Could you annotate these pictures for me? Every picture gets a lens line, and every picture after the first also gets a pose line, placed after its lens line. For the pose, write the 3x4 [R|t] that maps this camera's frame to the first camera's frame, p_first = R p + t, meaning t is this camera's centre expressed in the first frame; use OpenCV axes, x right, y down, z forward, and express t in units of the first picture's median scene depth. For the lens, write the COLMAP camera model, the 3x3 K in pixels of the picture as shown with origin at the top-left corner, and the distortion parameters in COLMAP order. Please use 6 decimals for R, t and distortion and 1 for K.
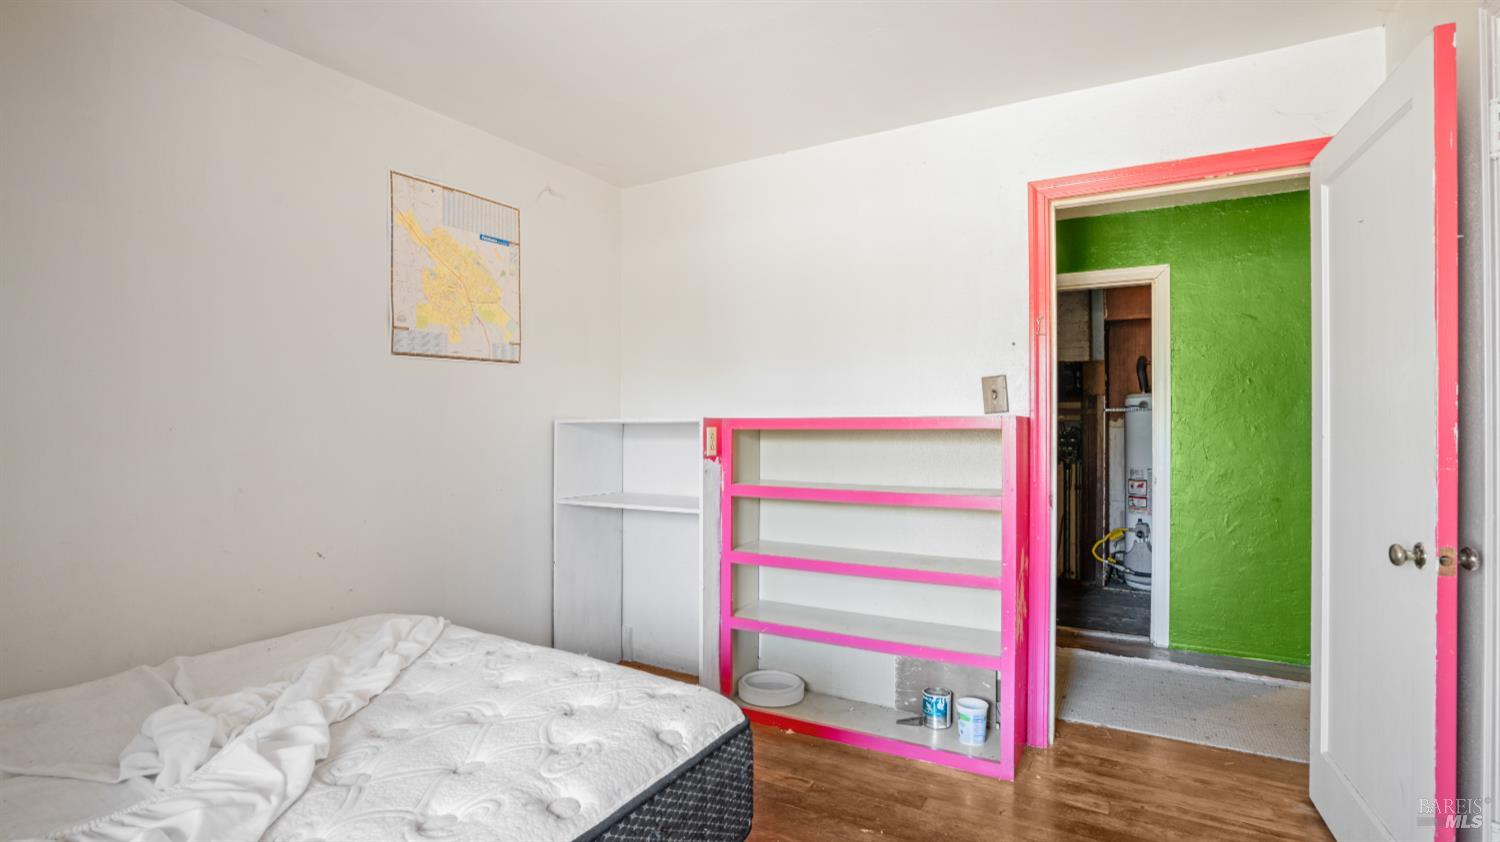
lens RADIAL K [[689.9, 0, 747.3], [0, 689.9, 422.1], [0, 0, 1]] dist [-0.041823, 0.000973]
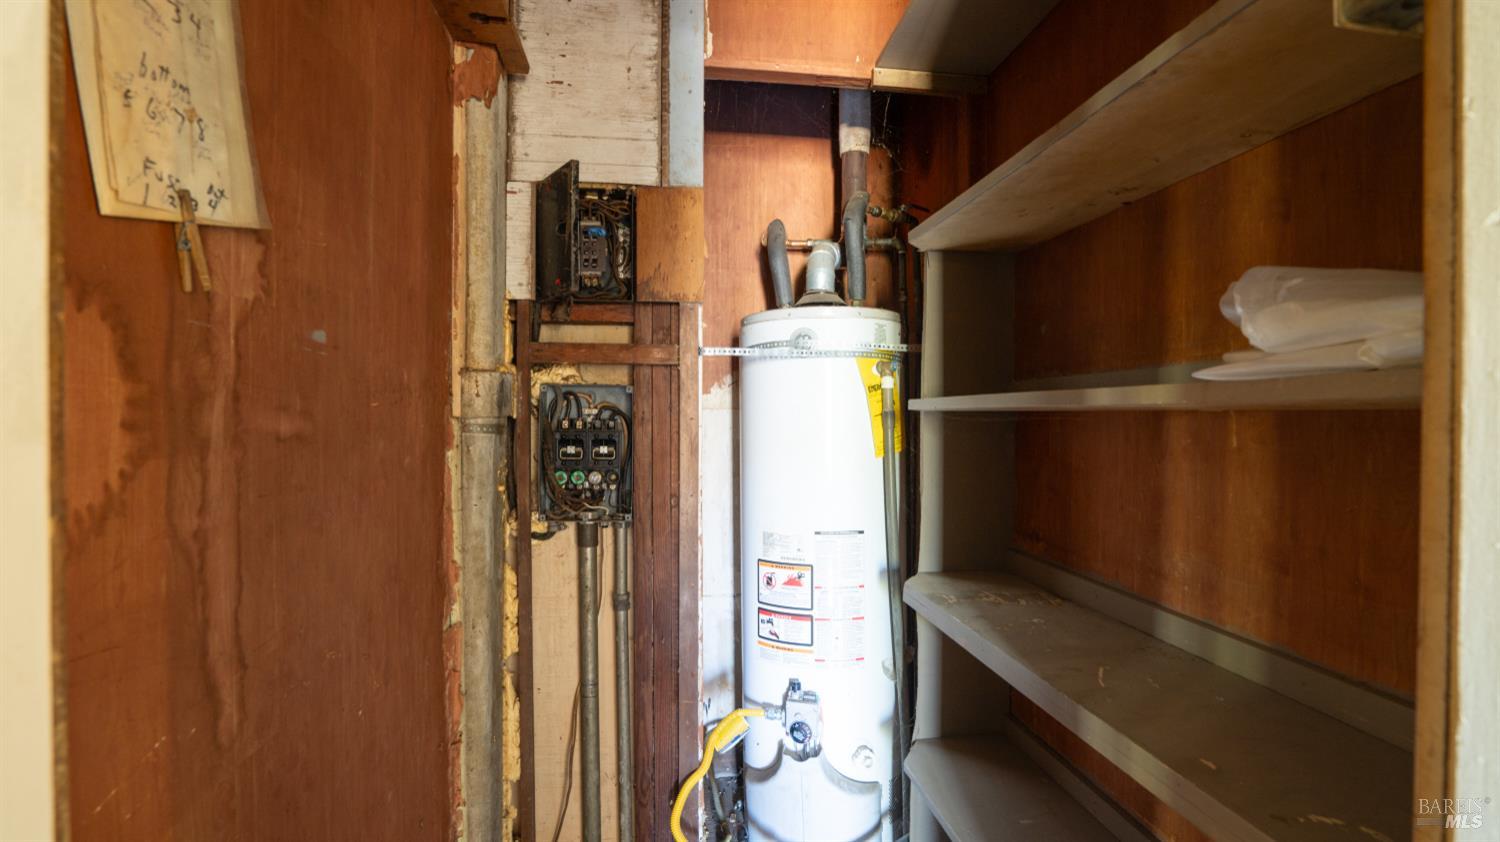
lens RADIAL K [[689.9, 0, 755.4], [0, 689.9, 416.1], [0, 0, 1]] dist [-0.041823, 0.000973]
pose [[0.783050, -0.003908, 0.621947, 0.340784], [-0.004219, 0.999924, 0.011595, 0.007738], [-0.621945, -0.011703, 0.782973, 0.723873]]
